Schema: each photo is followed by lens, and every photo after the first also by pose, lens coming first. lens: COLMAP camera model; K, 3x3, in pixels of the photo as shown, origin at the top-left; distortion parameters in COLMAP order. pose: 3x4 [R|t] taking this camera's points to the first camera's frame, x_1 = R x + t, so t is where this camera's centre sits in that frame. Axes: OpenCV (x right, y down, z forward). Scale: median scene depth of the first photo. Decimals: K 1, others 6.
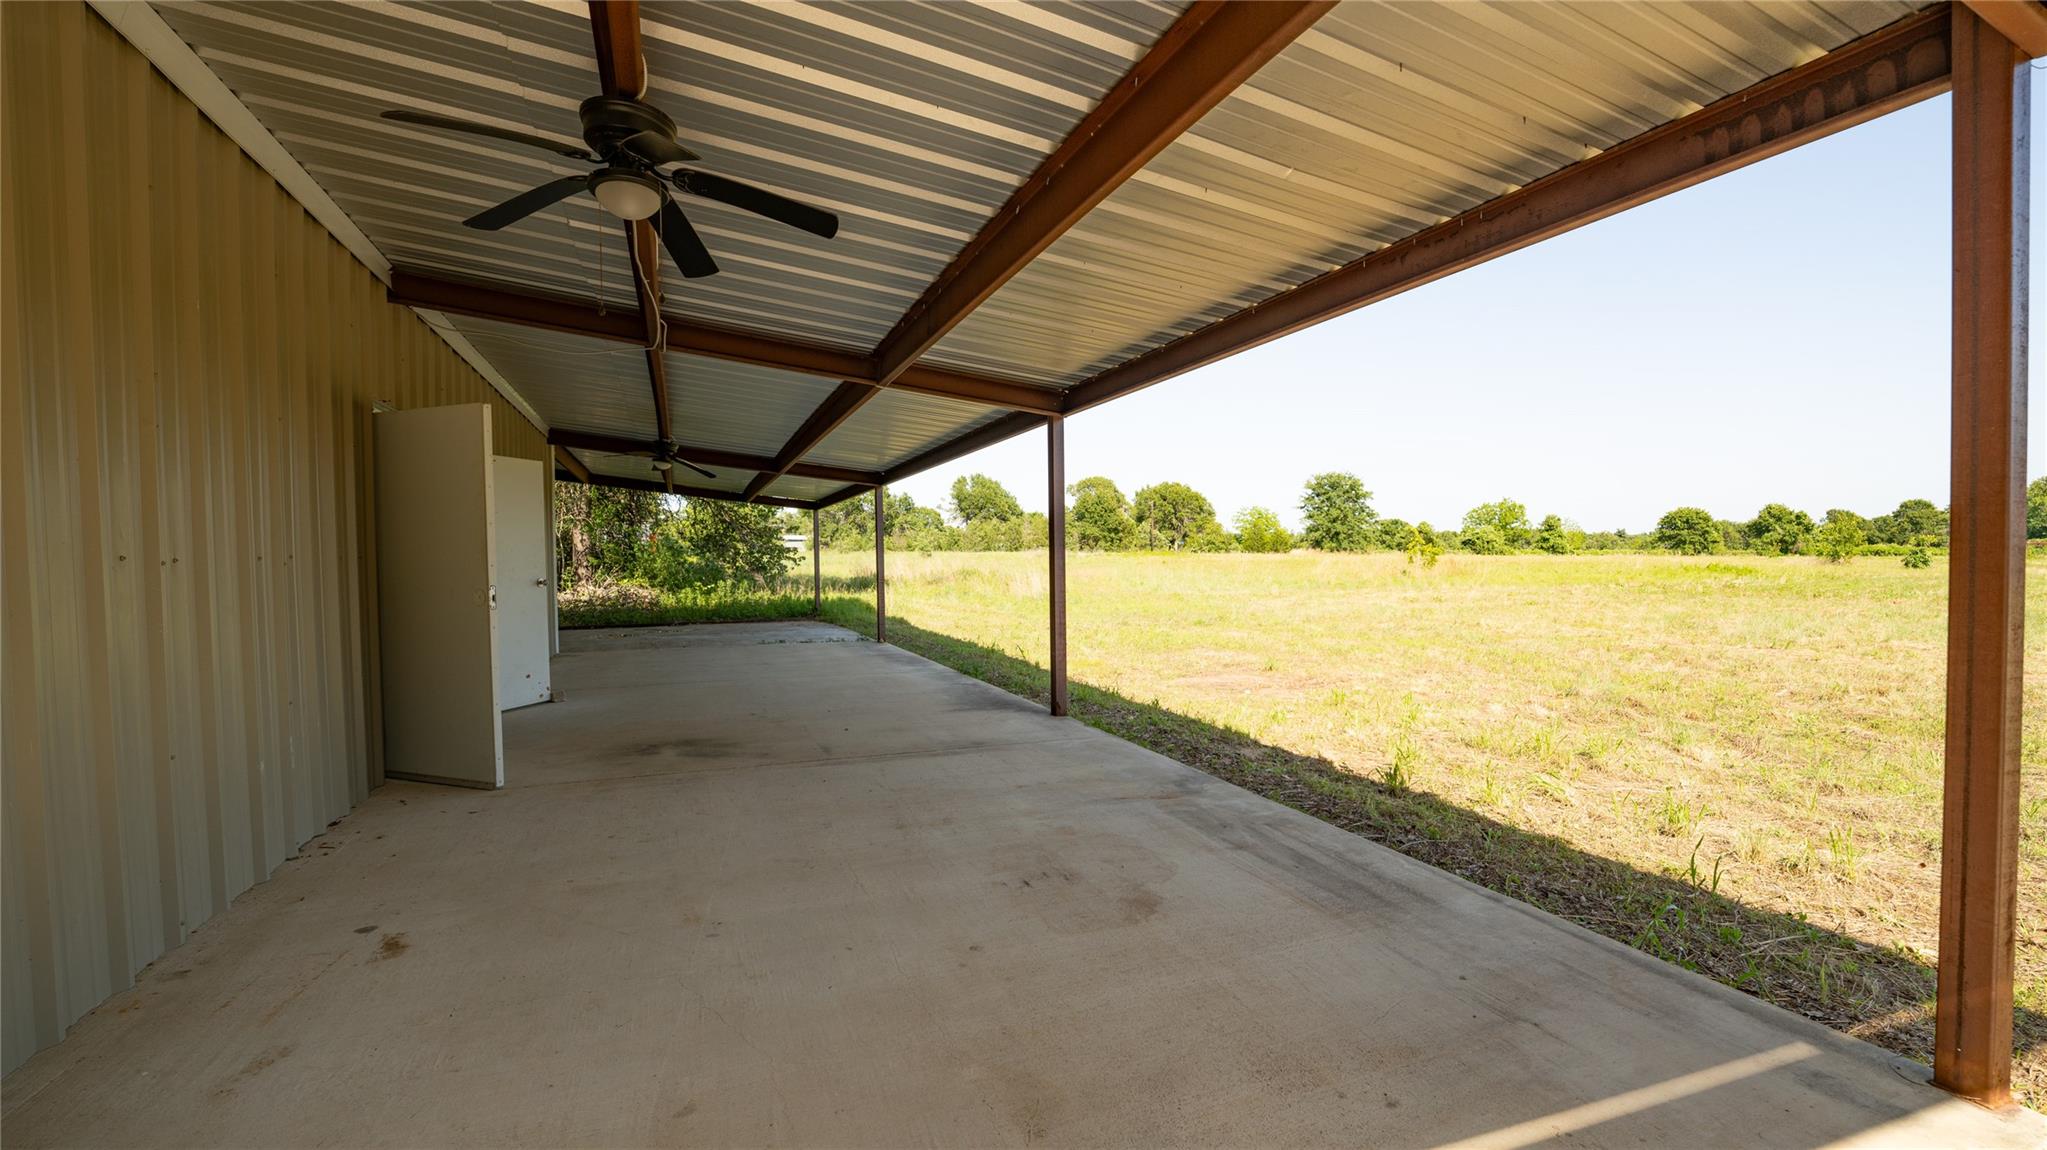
lens RADIAL K [[826.0, 0, 1038.3], [0, 826.0, 574.0], [0, 0, 1]] dist [-0.025653, 0.000525]
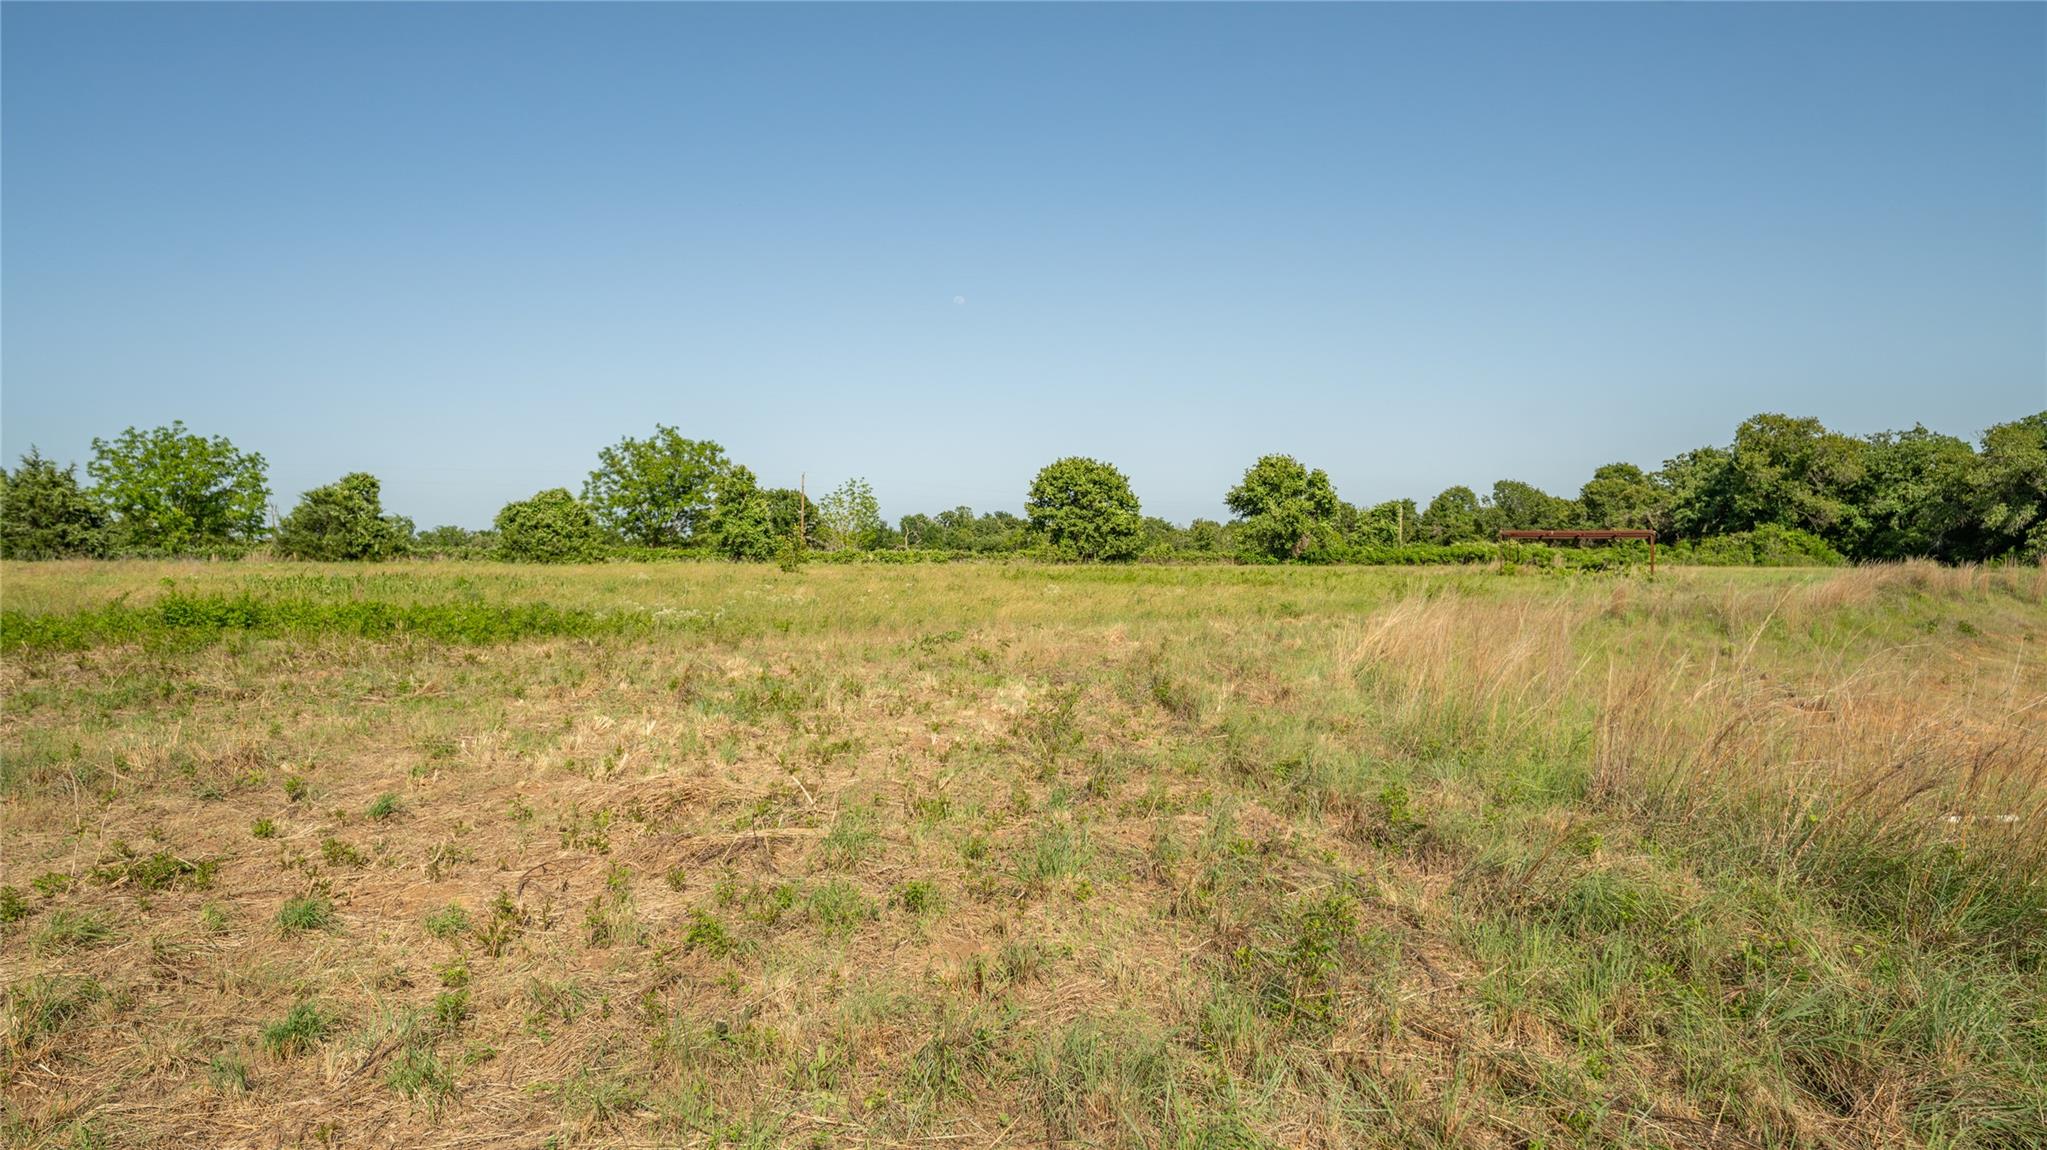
lens RADIAL K [[1290.4, 0, 1019.4], [0, 1290.4, 579.2], [0, 0, 1]] dist [0.020287, 0.000272]
pose [[0.963616, 0.000455, 0.267290, 0.567168], [0.001461, 0.999975, -0.006969, -0.008550], [-0.267286, 0.007106, 0.963591, 0.306419]]
